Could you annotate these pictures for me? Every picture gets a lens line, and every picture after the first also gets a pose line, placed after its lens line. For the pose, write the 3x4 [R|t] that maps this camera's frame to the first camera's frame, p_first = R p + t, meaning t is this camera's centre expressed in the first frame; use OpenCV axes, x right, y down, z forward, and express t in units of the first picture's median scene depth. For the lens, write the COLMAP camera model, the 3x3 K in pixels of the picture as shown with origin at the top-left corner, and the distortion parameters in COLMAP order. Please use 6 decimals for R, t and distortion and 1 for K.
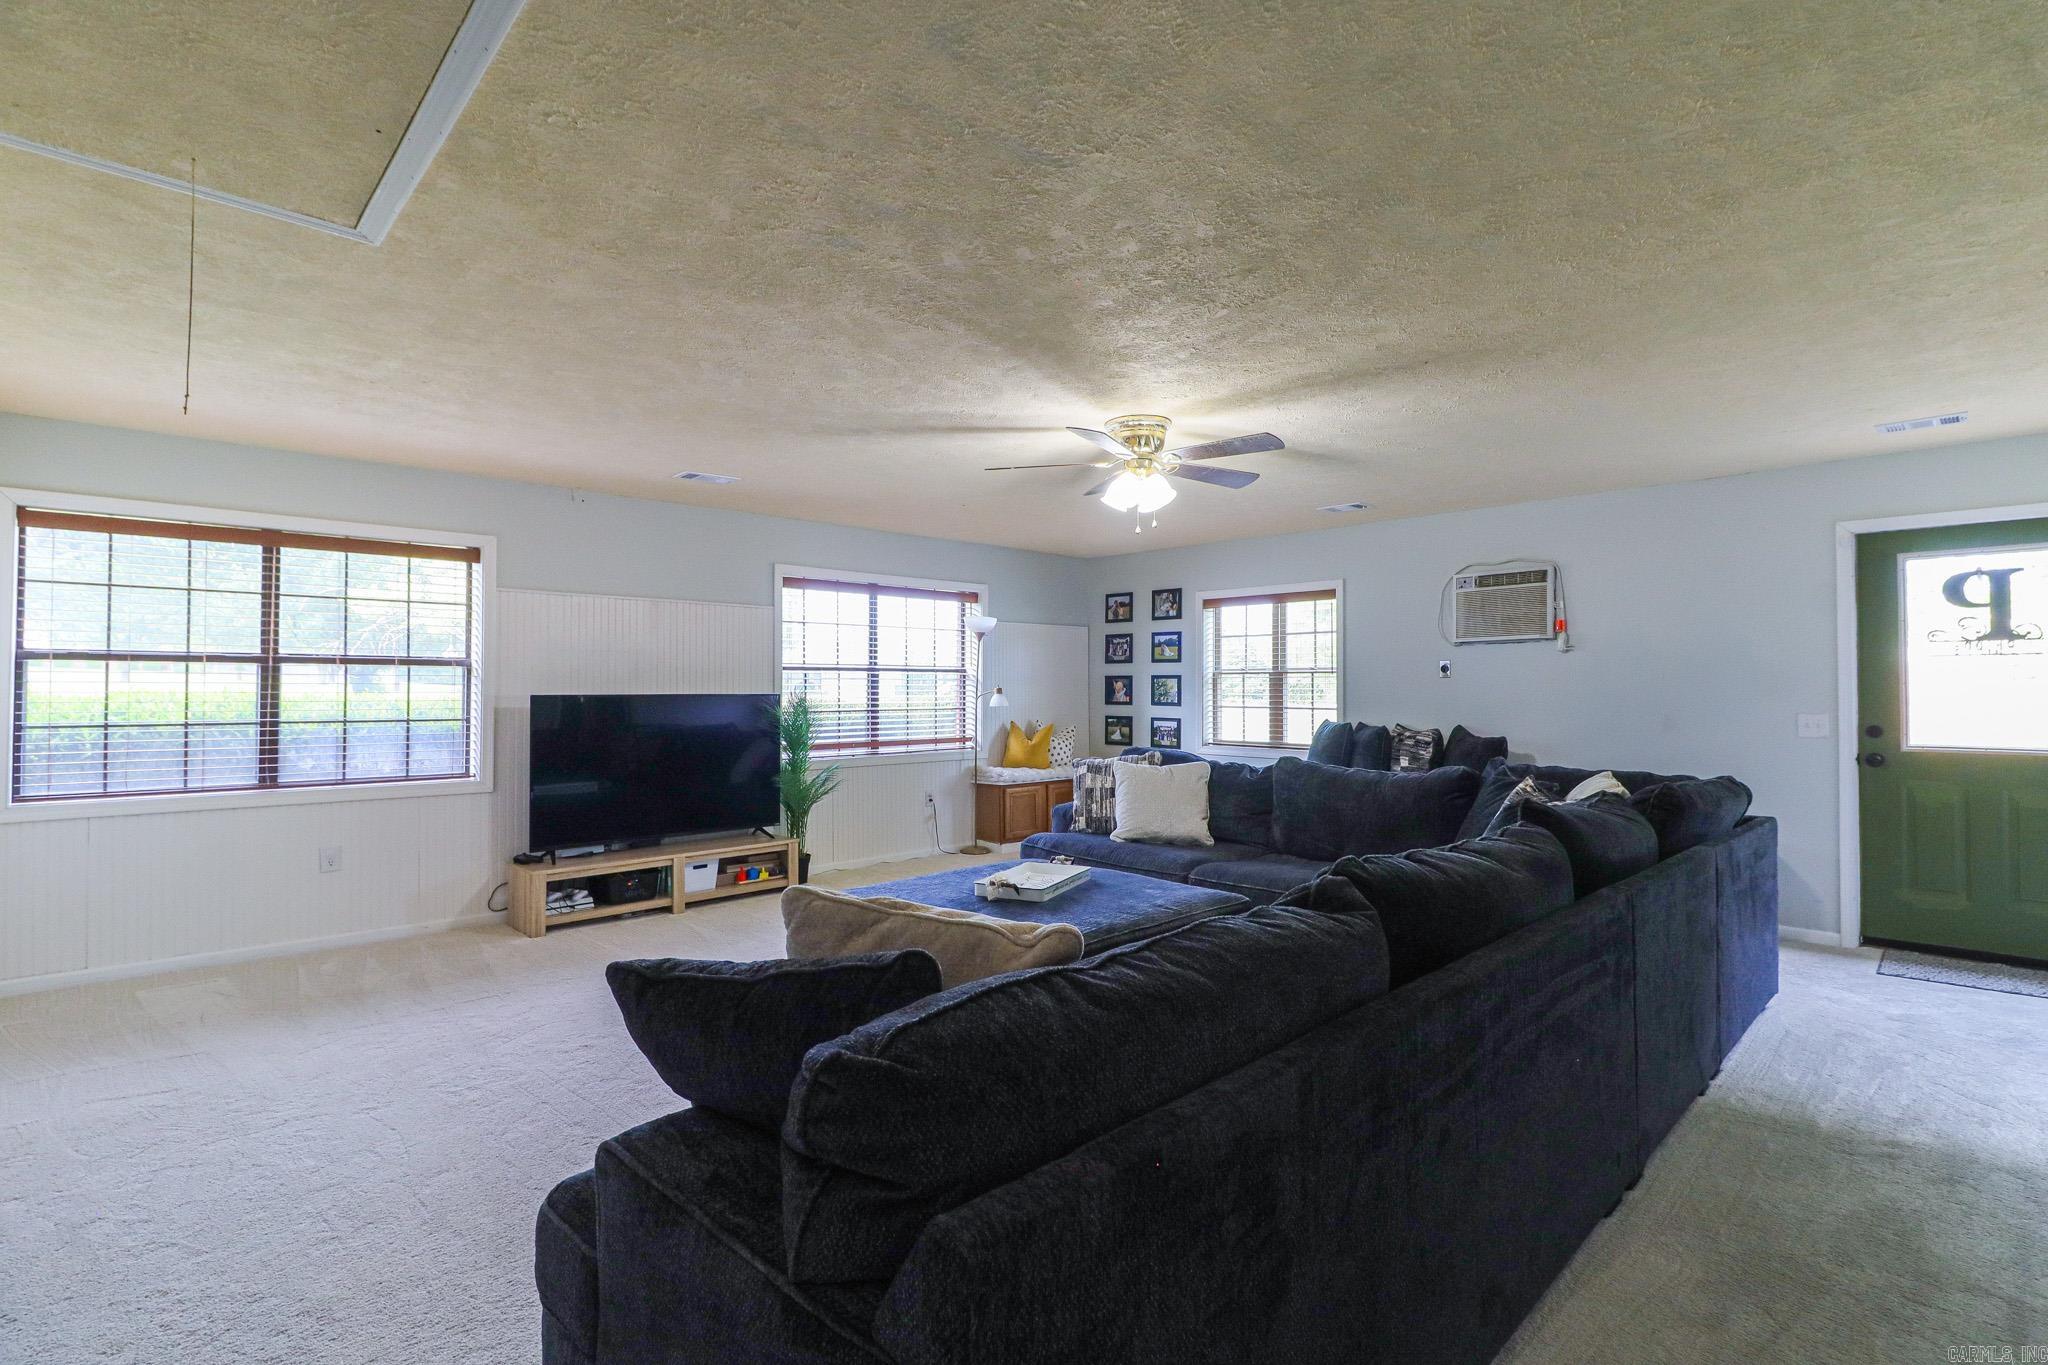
lens RADIAL K [[978.3, 0, 1031.4], [0, 978.3, 673.9], [0, 0, 1]] dist [0.018213, -0.023401]
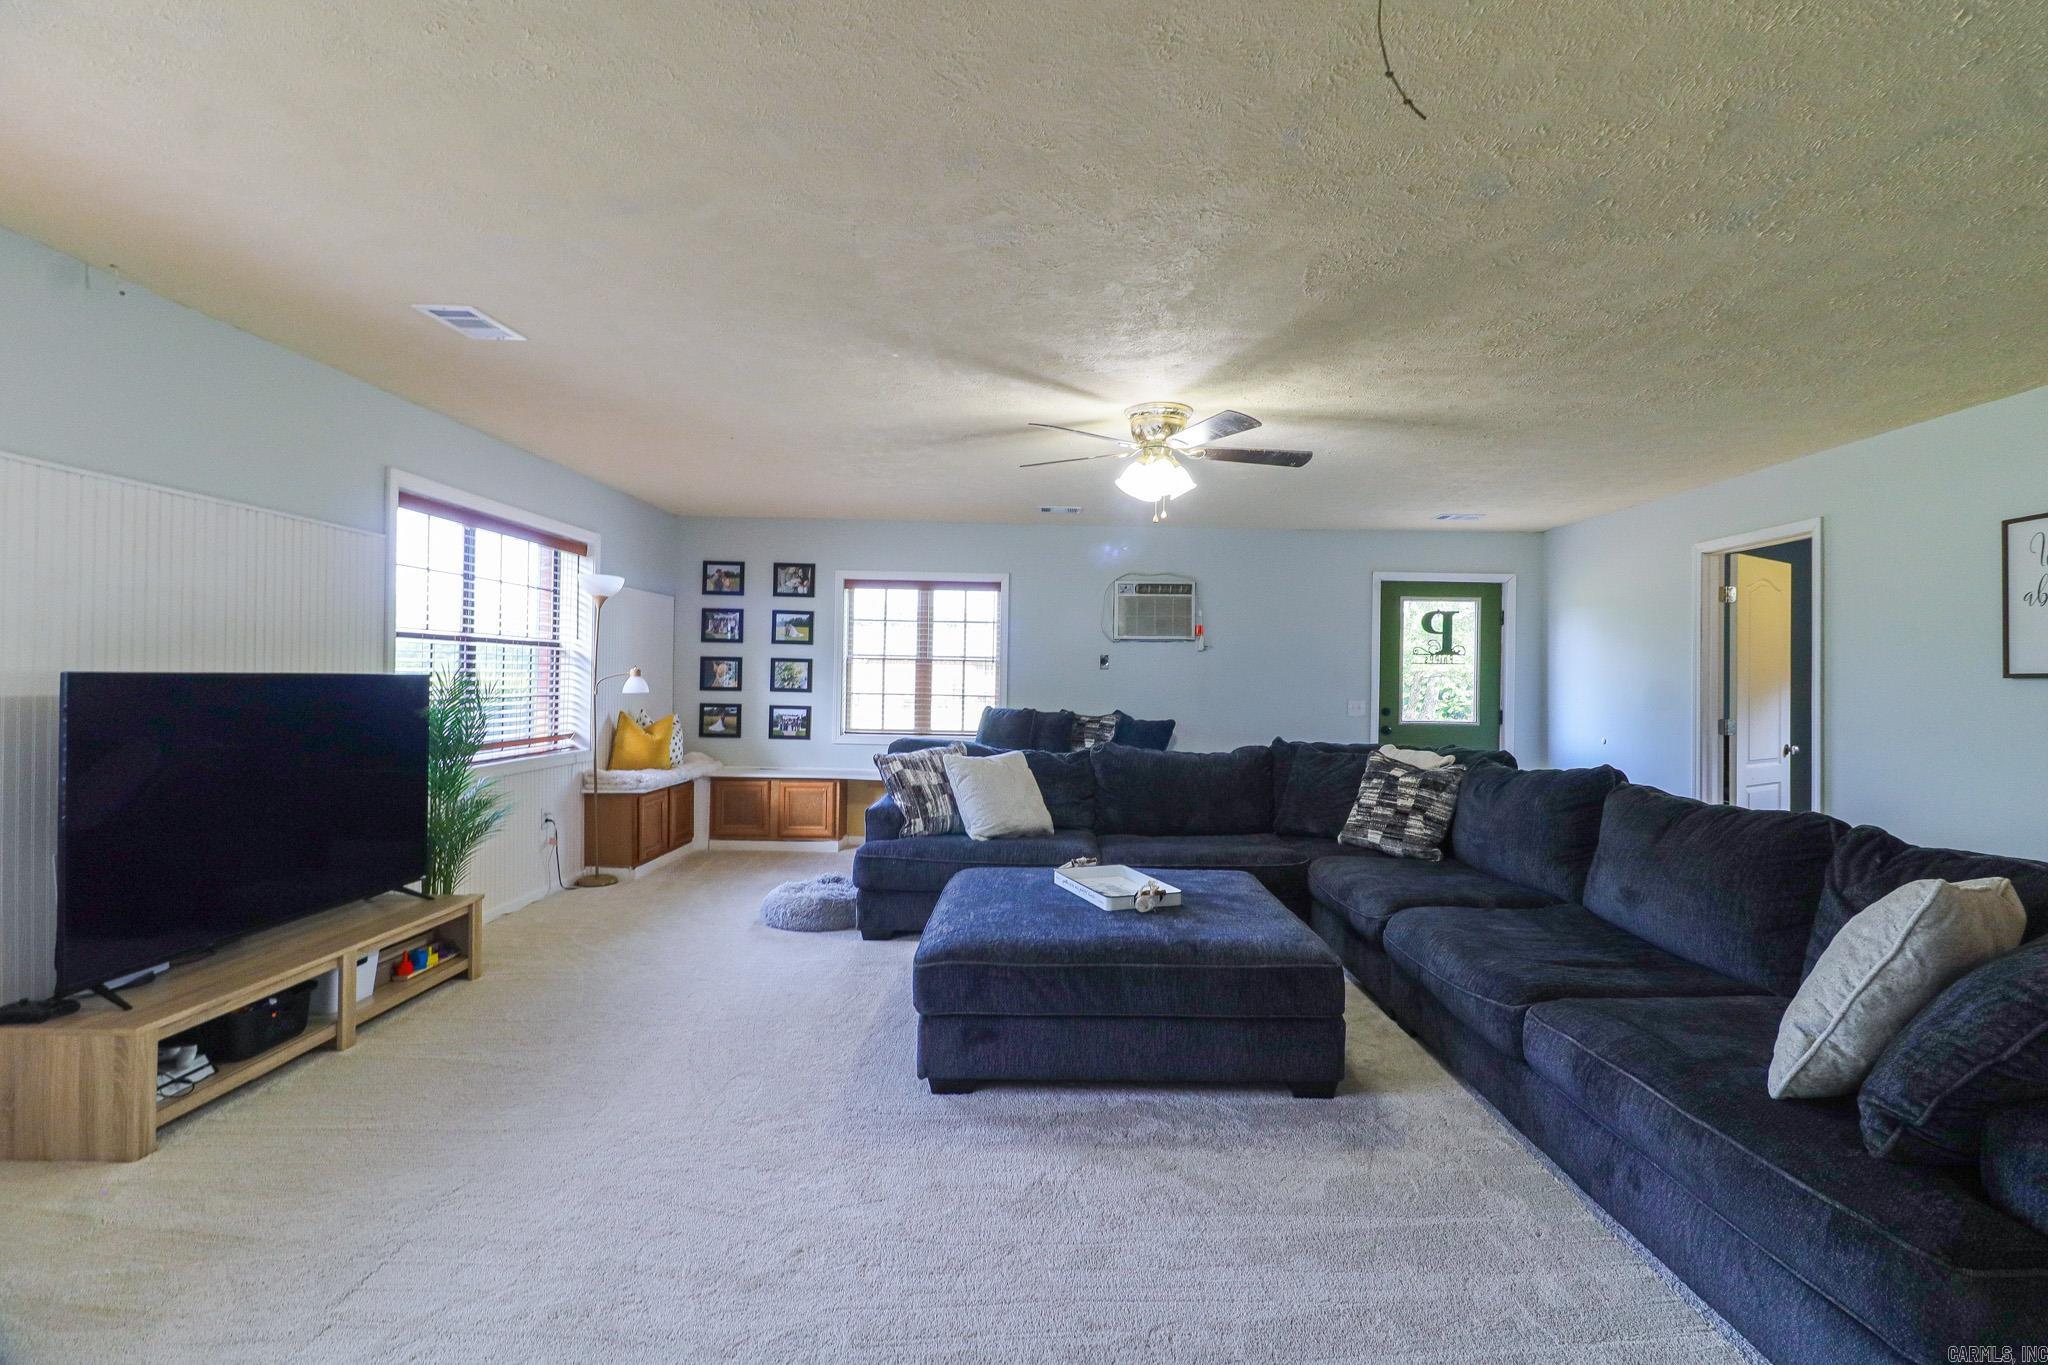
lens RADIAL K [[978.3, 0, 1031.4], [0, 978.3, 673.9], [0, 0, 1]] dist [0.018213, -0.023401]
pose [[0.675662, 0.015498, 0.737048, -0.398369], [-0.028705, 0.999574, 0.005296, 0.004807], [-0.736652, -0.024735, 0.675819, 0.237525]]
